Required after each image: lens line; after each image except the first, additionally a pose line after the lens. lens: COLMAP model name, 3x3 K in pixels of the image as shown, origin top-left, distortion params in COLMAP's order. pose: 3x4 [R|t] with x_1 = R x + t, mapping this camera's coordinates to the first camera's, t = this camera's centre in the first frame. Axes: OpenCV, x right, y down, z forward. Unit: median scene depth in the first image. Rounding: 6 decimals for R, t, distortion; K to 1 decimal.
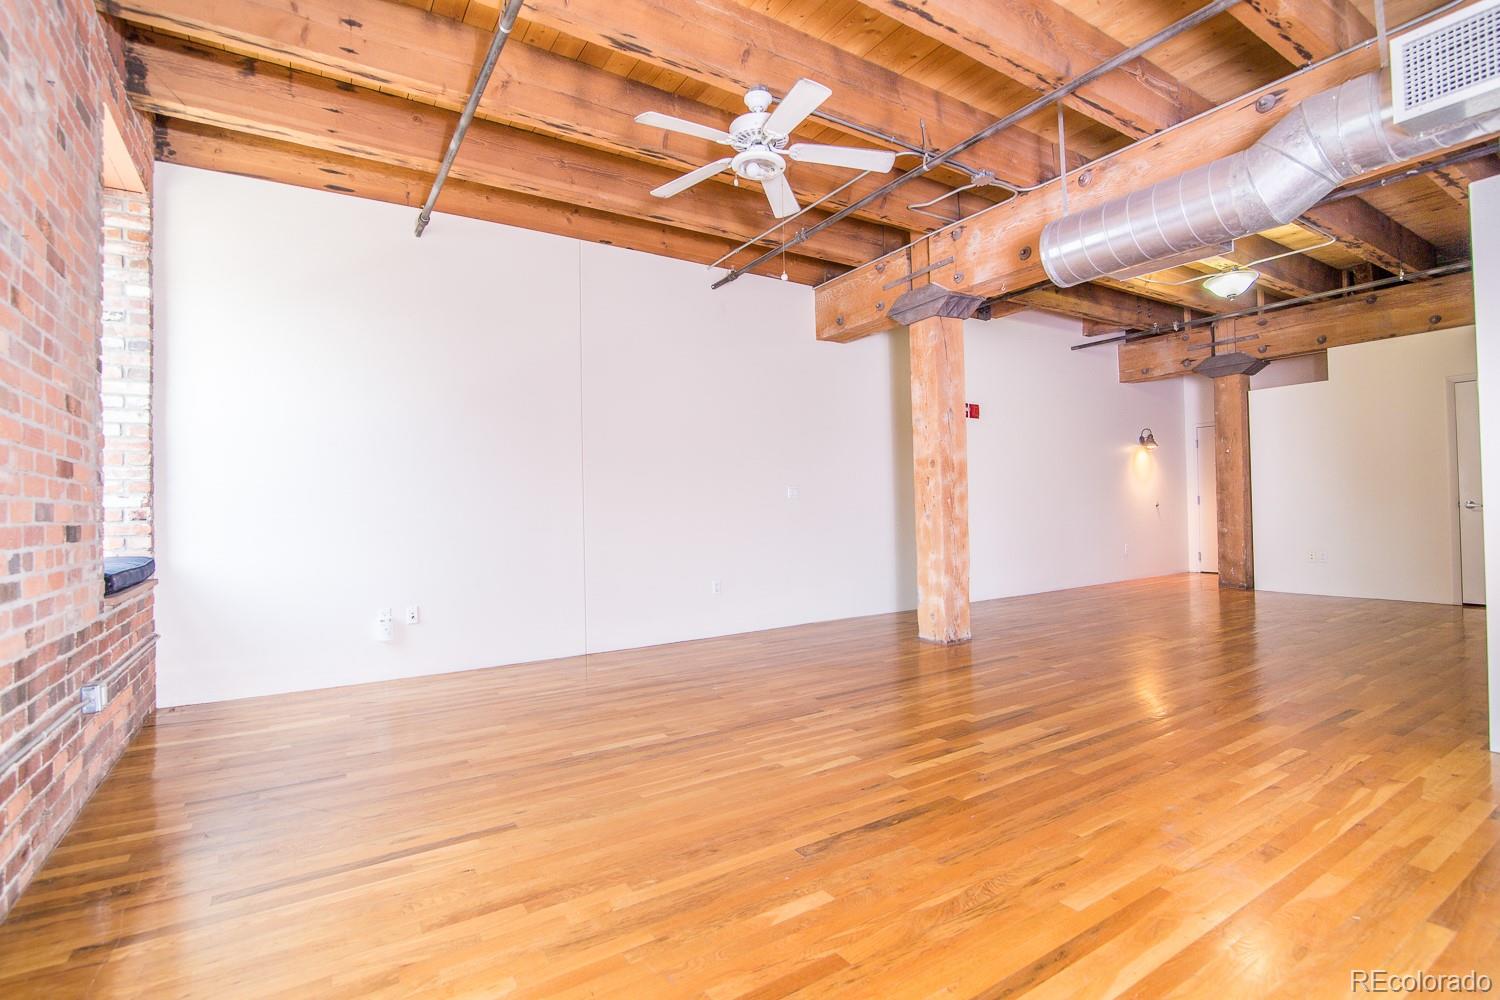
lens RADIAL K [[714.3, 0, 760.5], [0, 714.3, 501.6], [0, 0, 1]] dist [-0.011773, -0.001710]
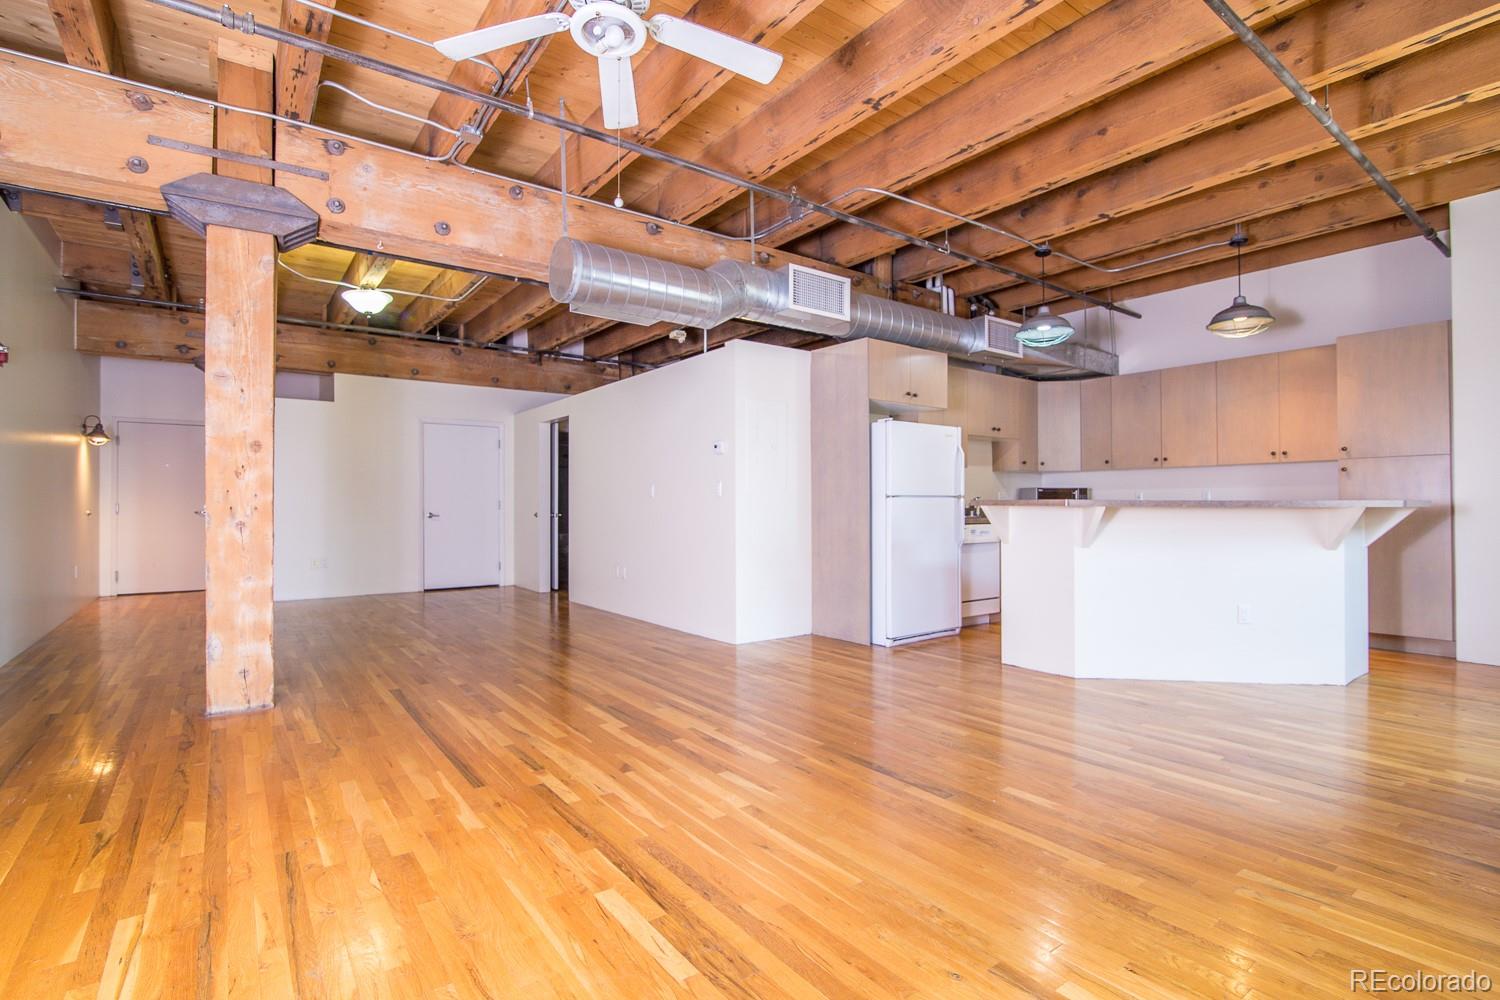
lens RADIAL K [[714.3, 0, 743.8], [0, 714.3, 502.0], [0, 0, 1]] dist [-0.011773, -0.001710]
pose [[-0.058163, 0.026271, 0.997961, -0.584439], [-0.005802, 0.999628, -0.026653, 0.018510], [-0.998290, -0.007341, -0.057989, 0.736837]]
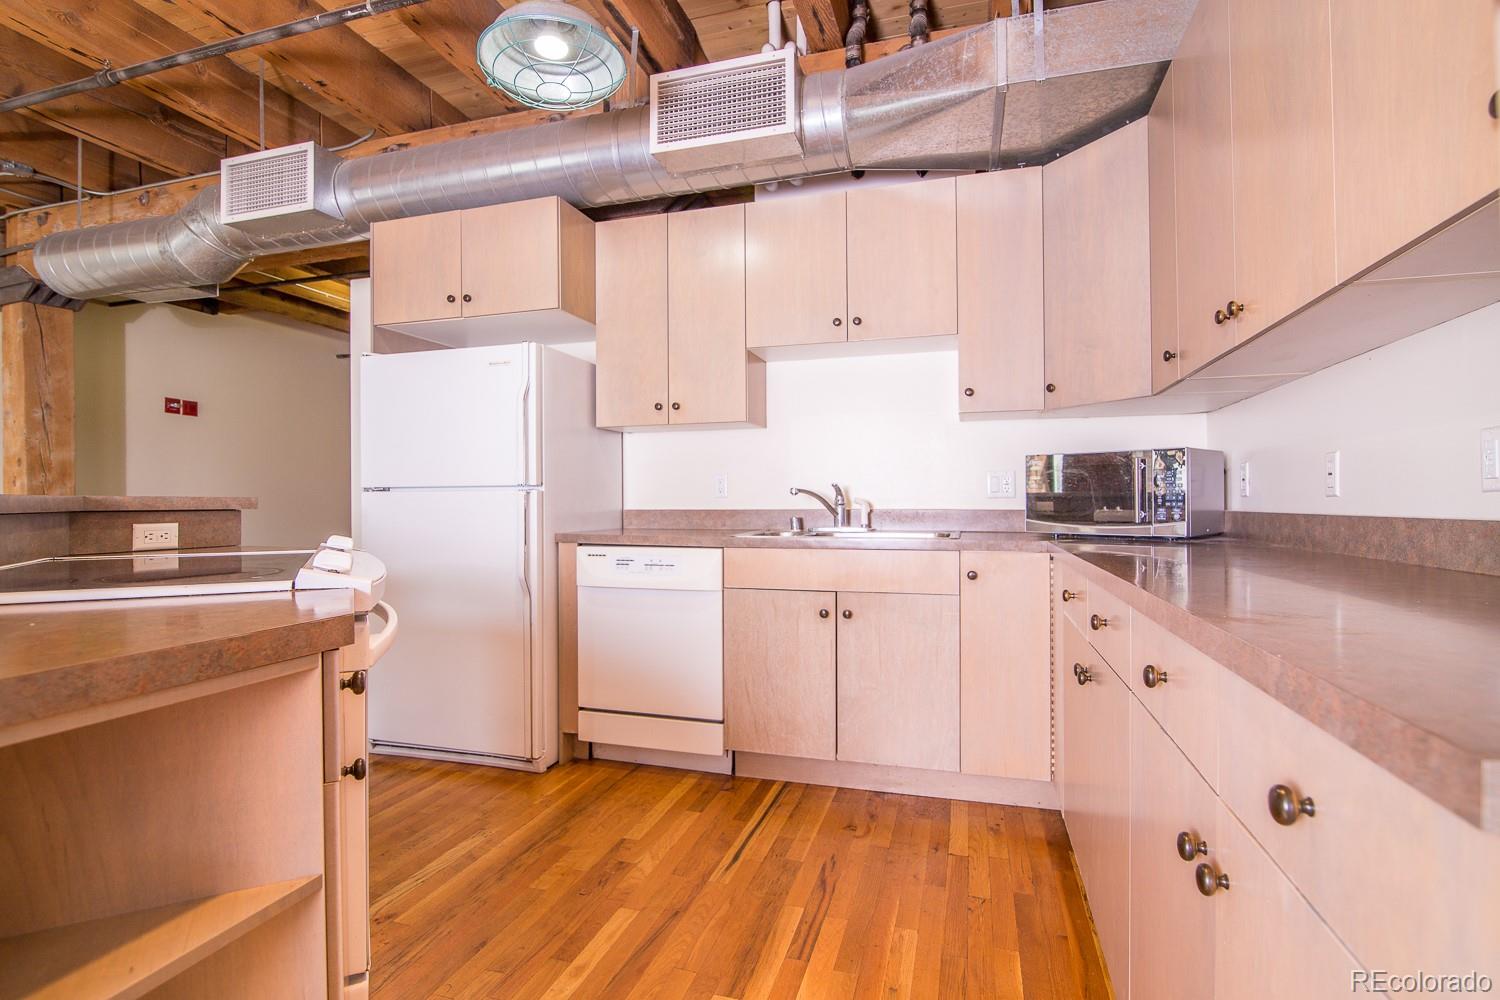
lens RADIAL K [[728.8, 0, 746.8], [0, 728.8, 503.5], [0, 0, 1]] dist [-0.020346, 0.002884]
pose [[0.766173, 0.018732, 0.642361, 0.469453], [-0.018512, 0.999804, -0.007076, -0.014206], [-0.642368, -0.006470, 0.766369, -0.387862]]
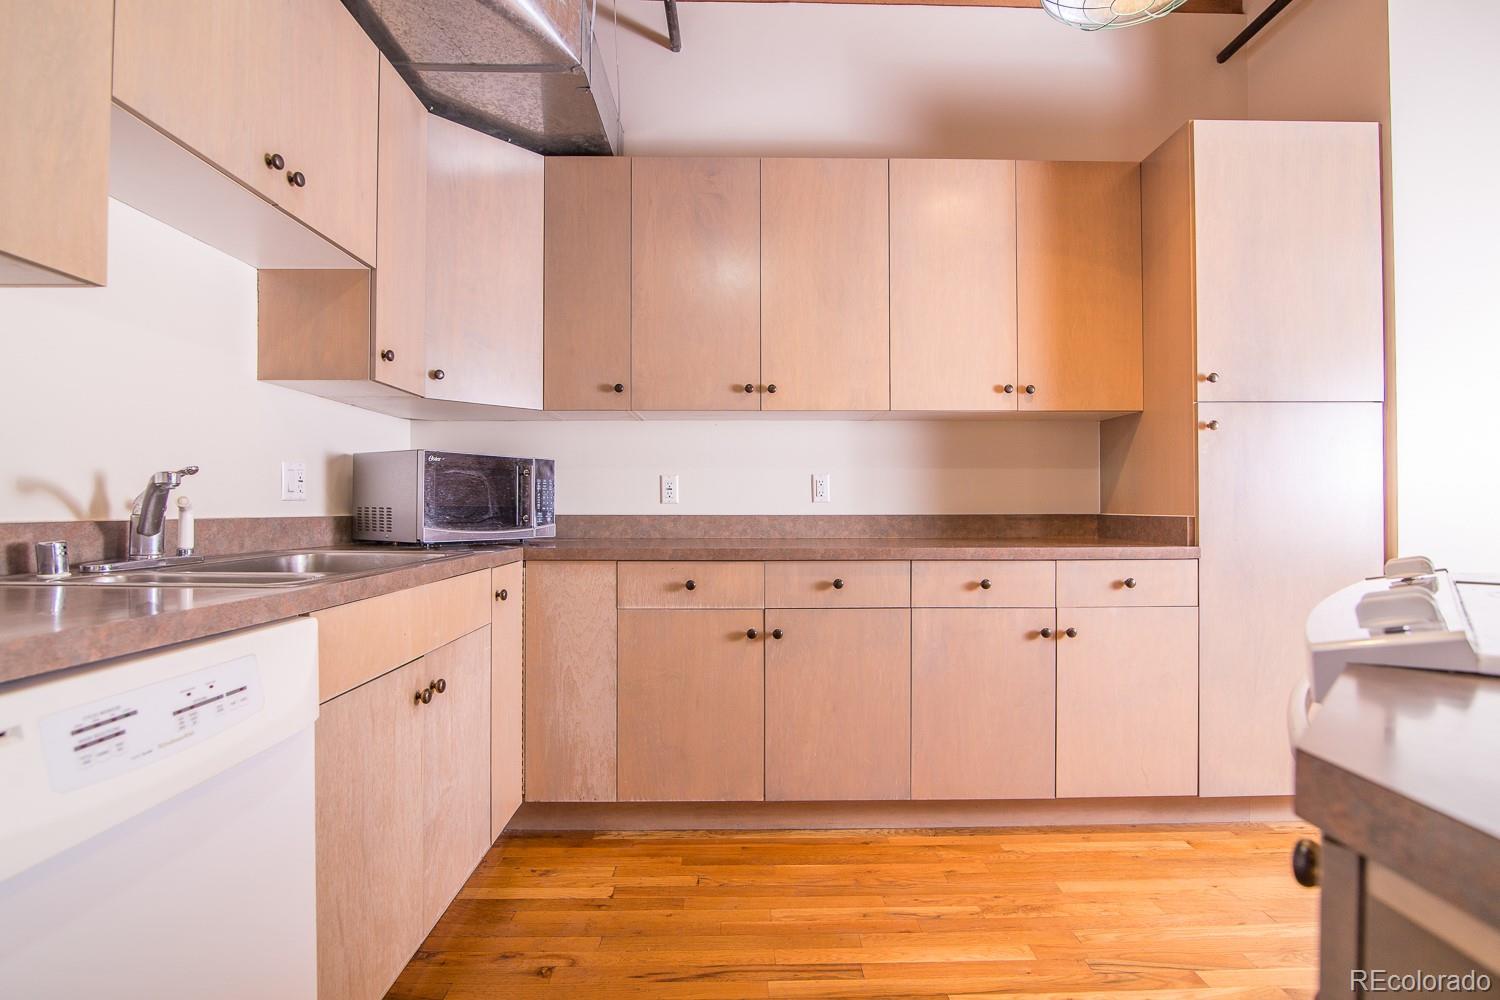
lens RADIAL K [[728.8, 0, 742.4], [0, 728.8, 500.7], [0, 0, 1]] dist [-0.020346, 0.002884]
pose [[-0.846768, 0.025477, 0.531353, 0.590924], [0.013675, 0.999565, -0.026135, -0.011731], [-0.531787, -0.014864, -0.846748, 0.260686]]
